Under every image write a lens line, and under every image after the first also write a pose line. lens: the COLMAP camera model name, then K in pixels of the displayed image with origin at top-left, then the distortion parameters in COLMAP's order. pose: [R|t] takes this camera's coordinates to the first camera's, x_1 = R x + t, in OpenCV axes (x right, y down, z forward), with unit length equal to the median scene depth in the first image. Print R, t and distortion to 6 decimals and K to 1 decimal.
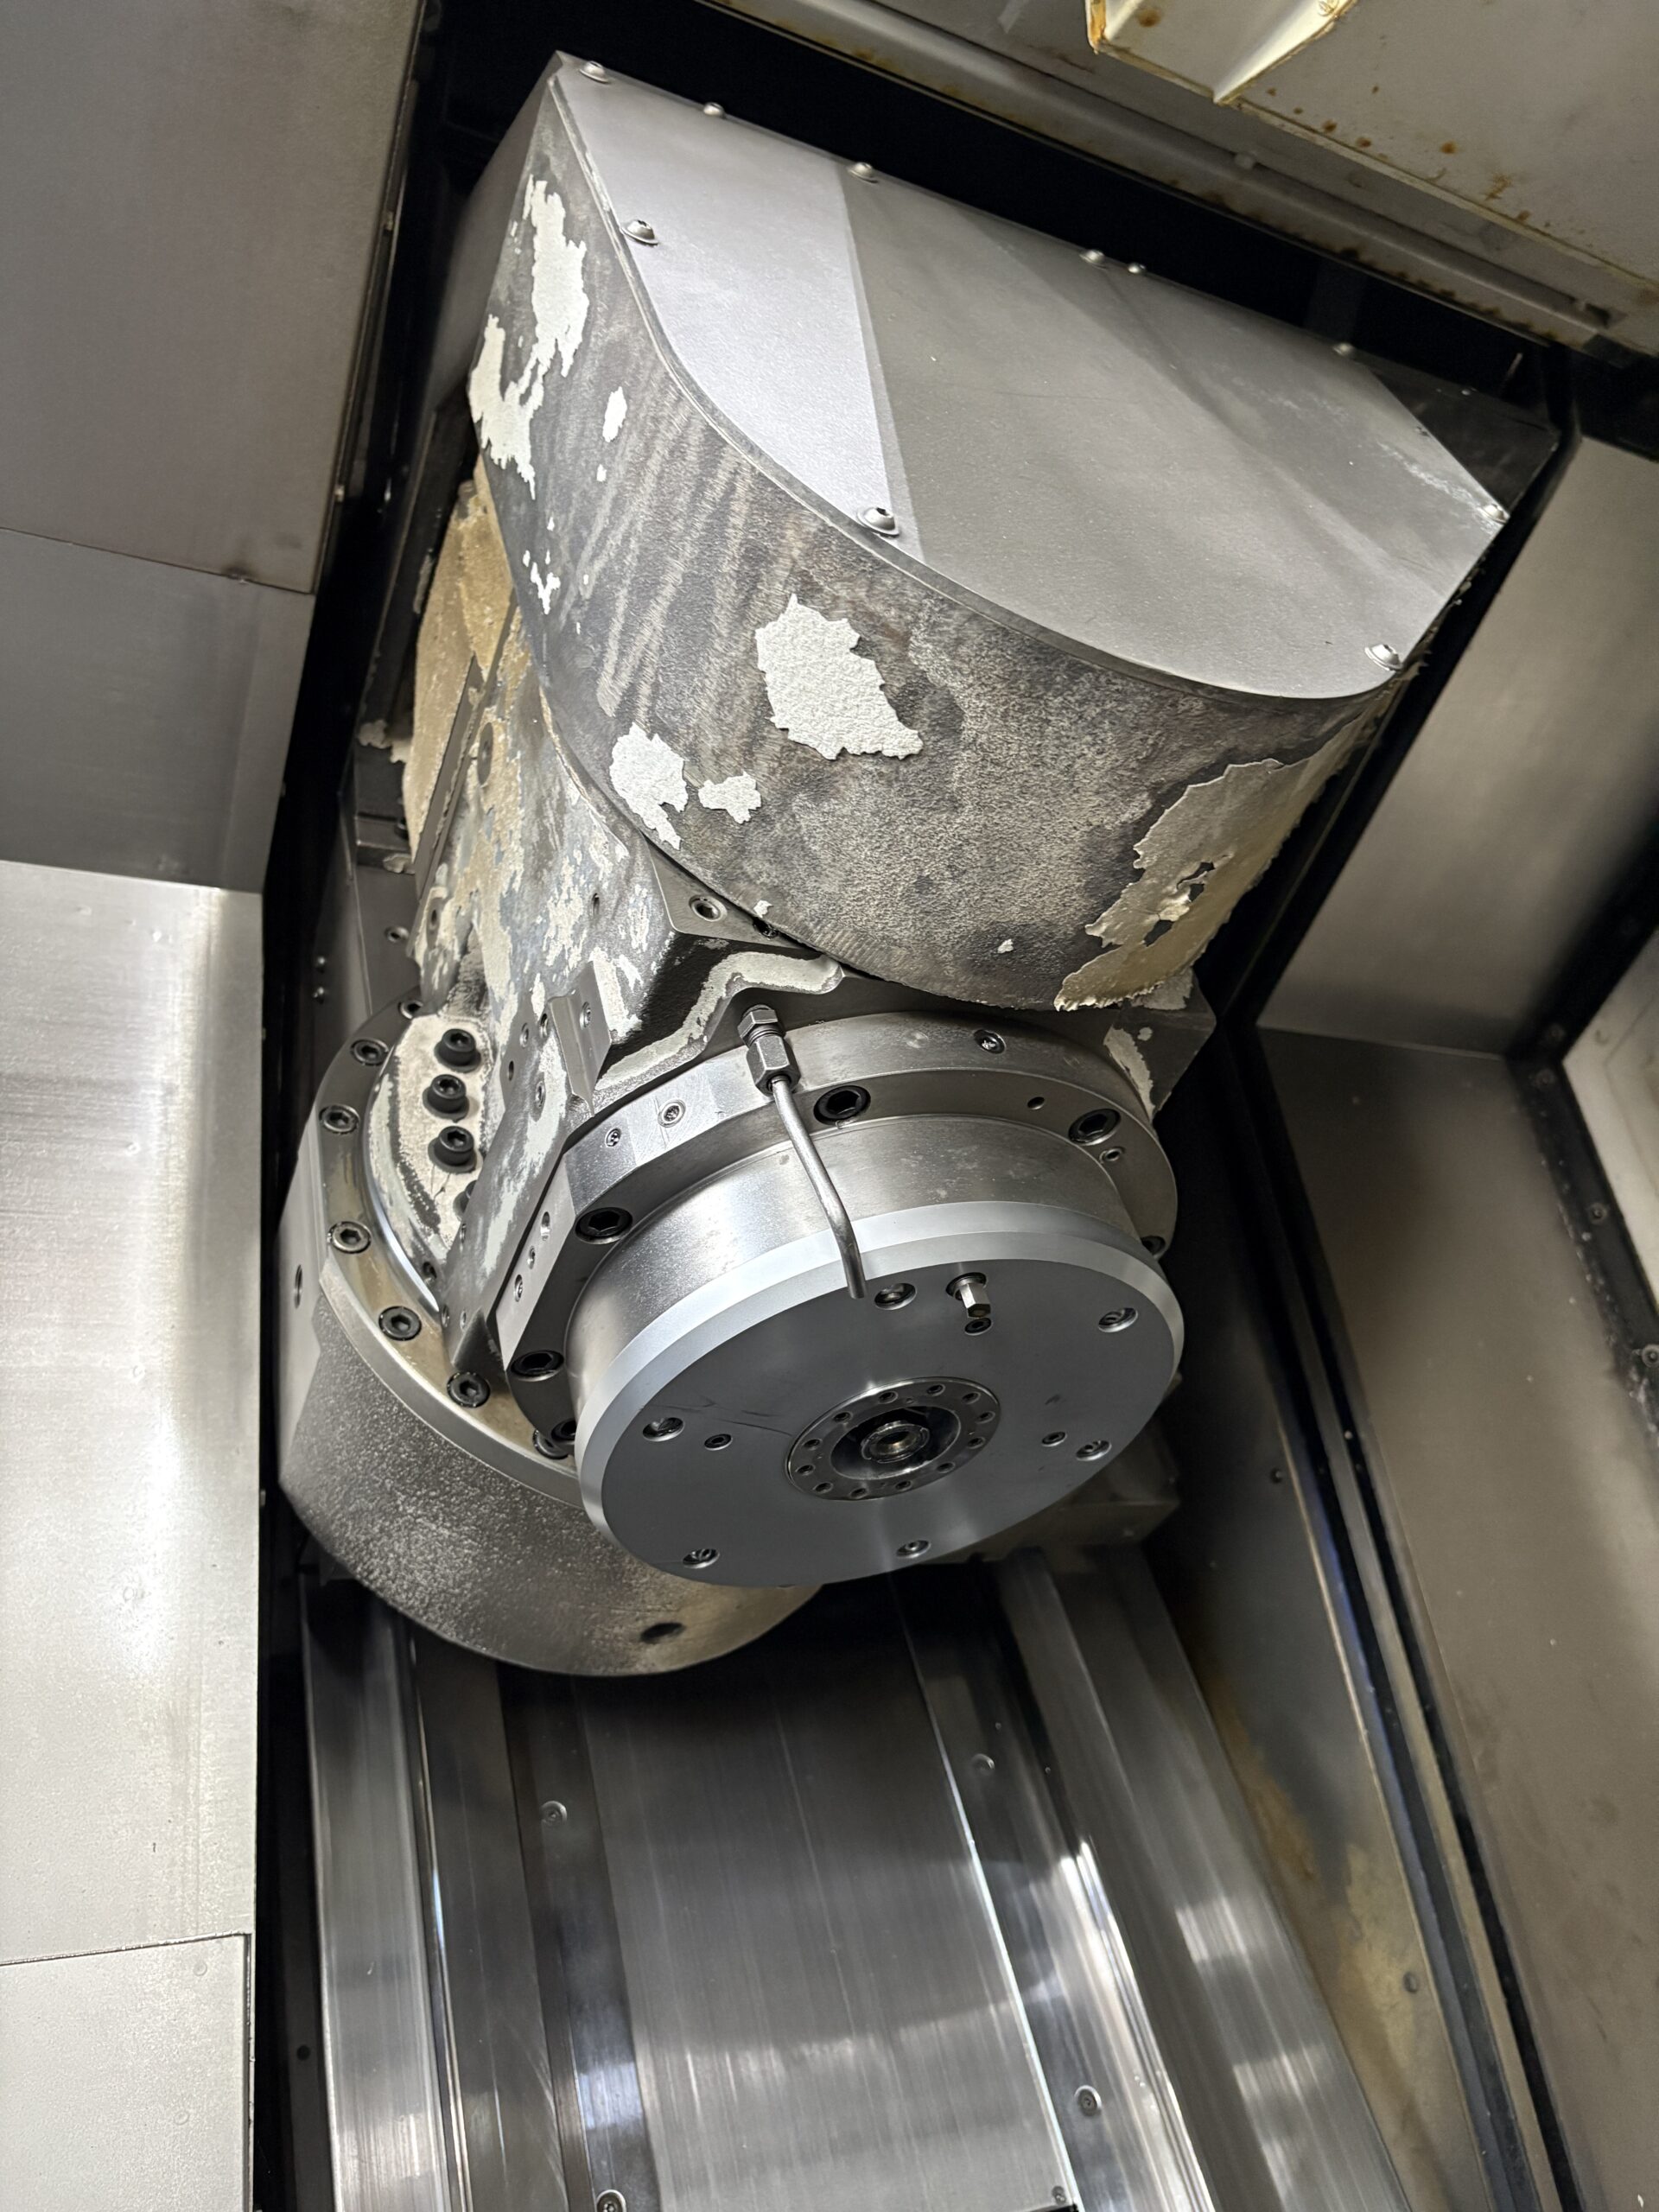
lens RADIAL K [[1681.3, 0, 827.5], [0, 1681.3, 1106.0], [0, 0, 1]] dist [0.045467, -0.053359]
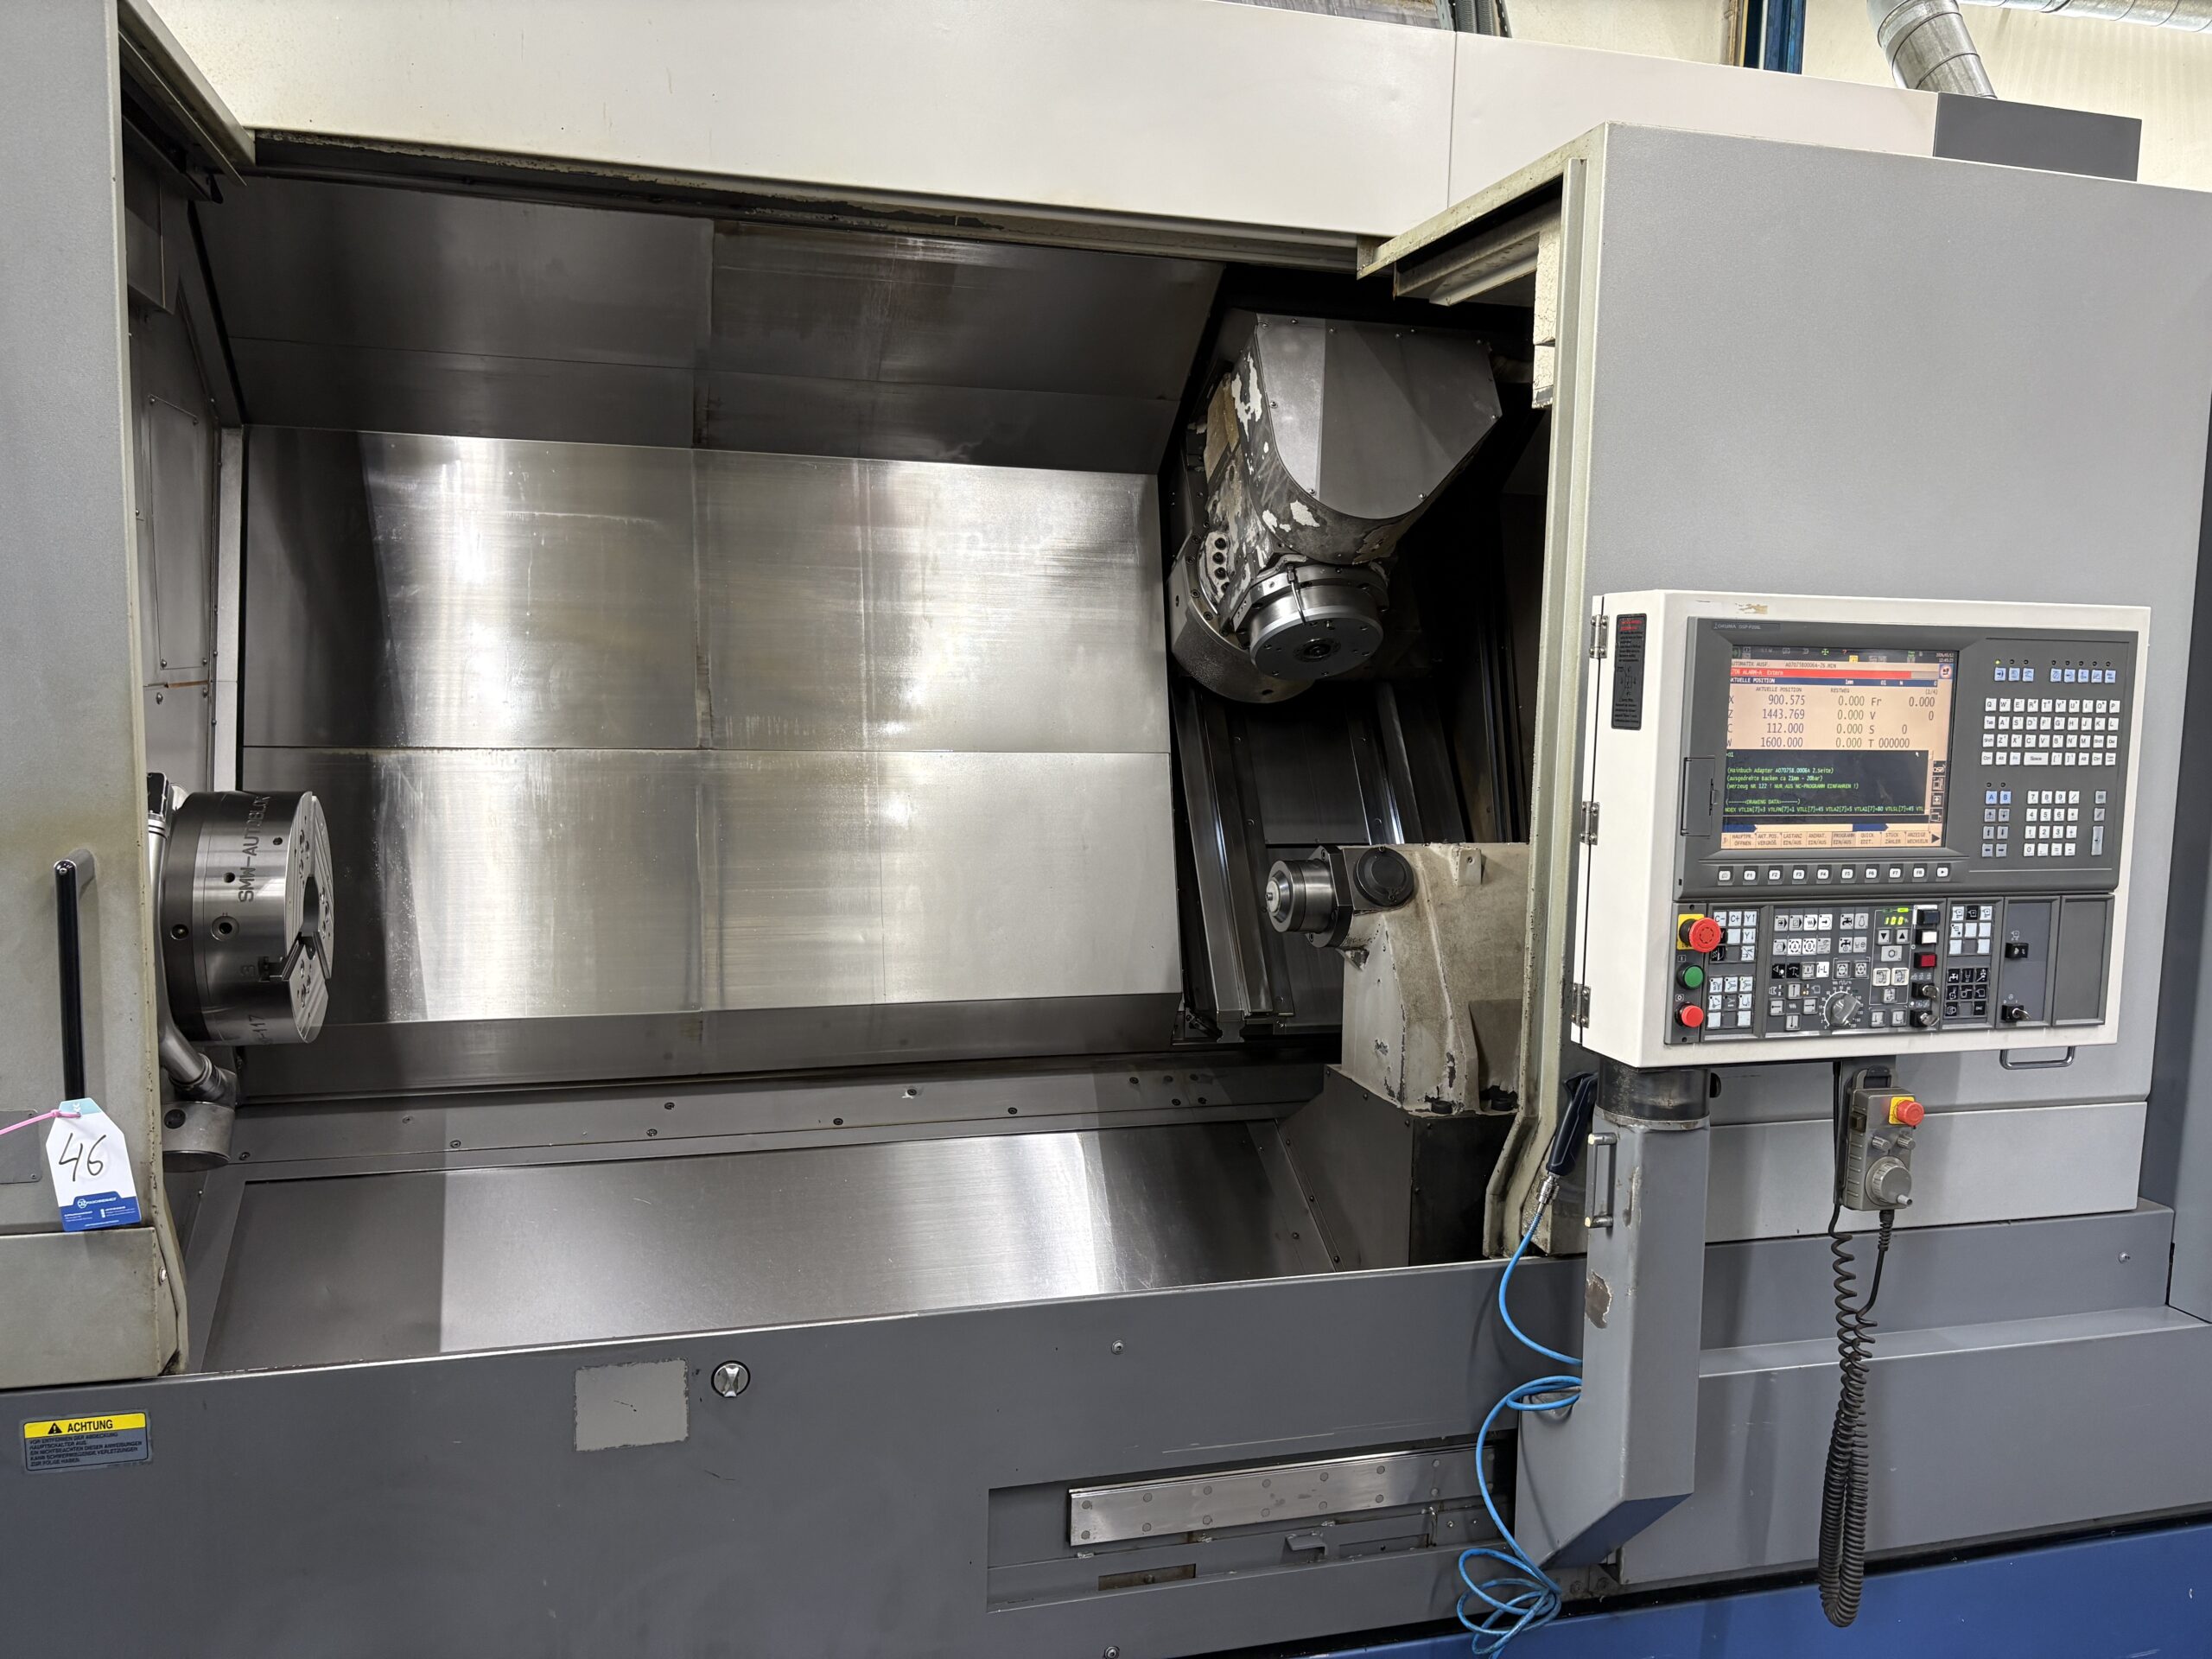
lens RADIAL K [[1666.0, 0, 1099.5], [0, 1666.0, 836.9], [0, 0, 1]] dist [0.011382, 0.008077]
pose [[0.977622, 0.072253, -0.197573, 0.419140], [-0.003697, 0.944924, 0.327270, -0.865422], [0.210338, -0.319216, 0.924045, -3.752291]]
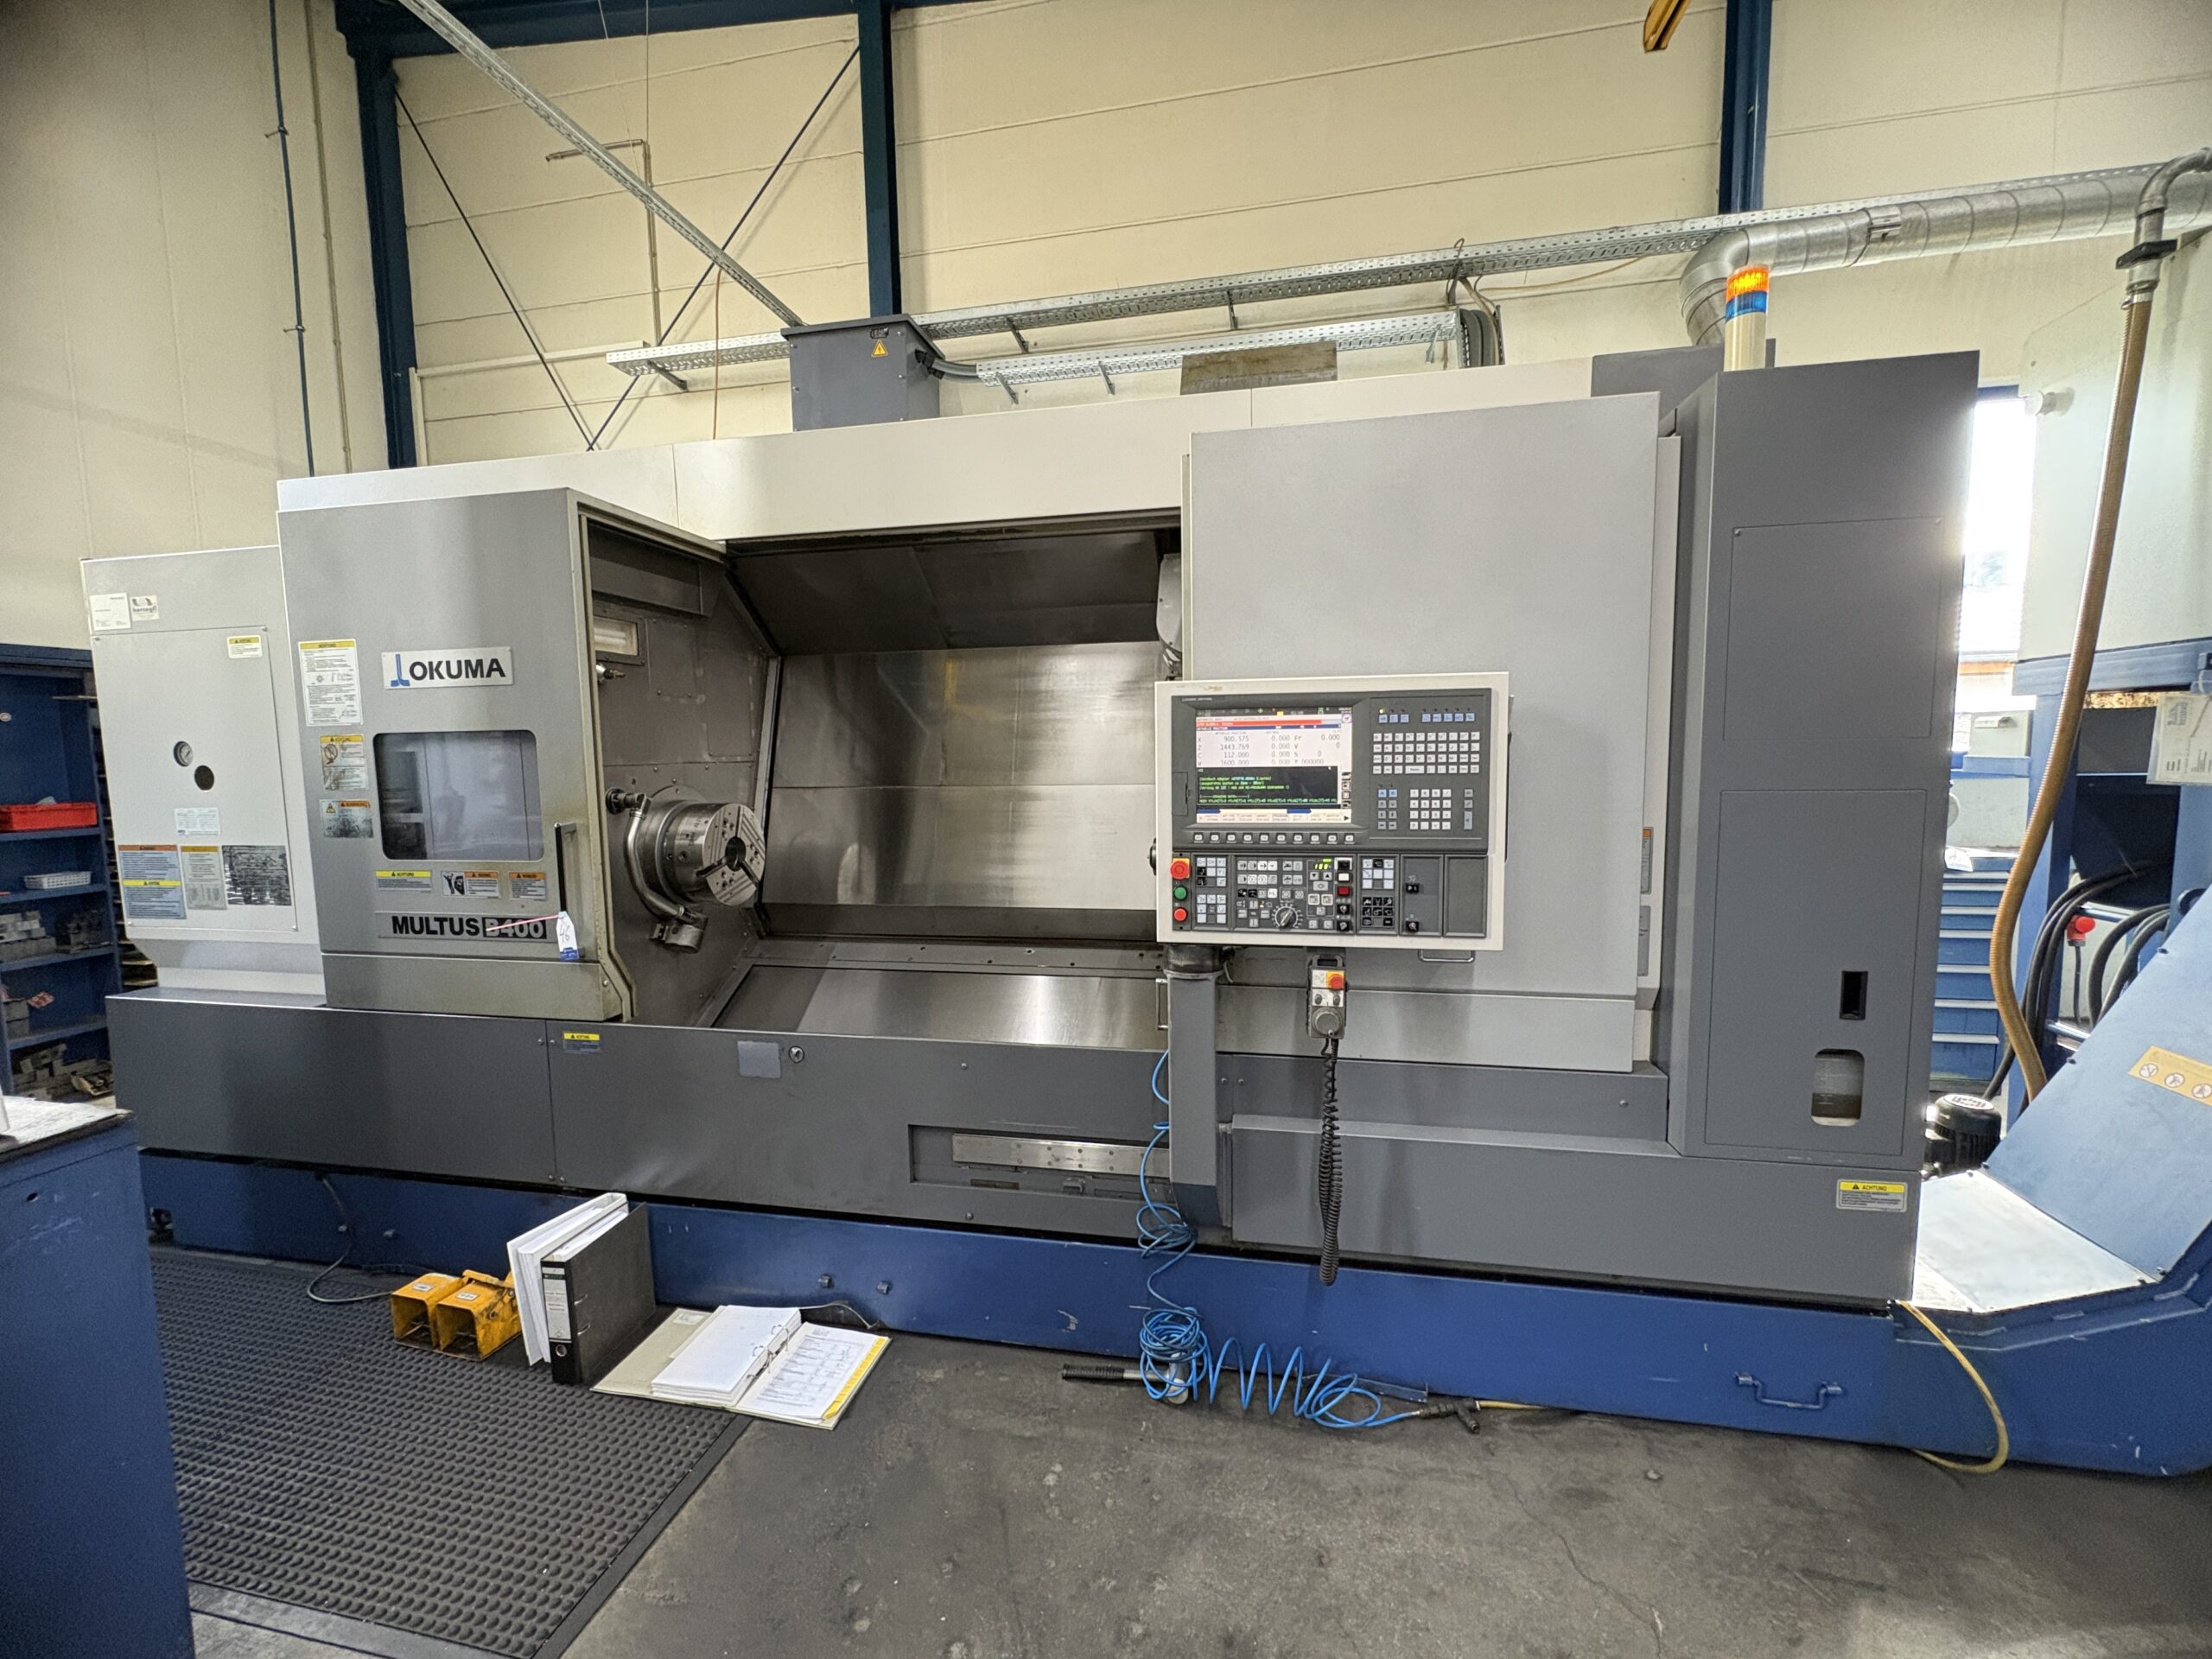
lens RADIAL K [[886.2, 0, 1104.3], [0, 886.2, 829.2], [0, 0, 1]] dist [0.001767, 0.000168]
pose [[0.783688, 0.072744, -0.616880, 2.612270], [0.130185, 0.951827, 0.277629, -0.670011], [0.607359, -0.297883, 0.736465, -3.003367]]
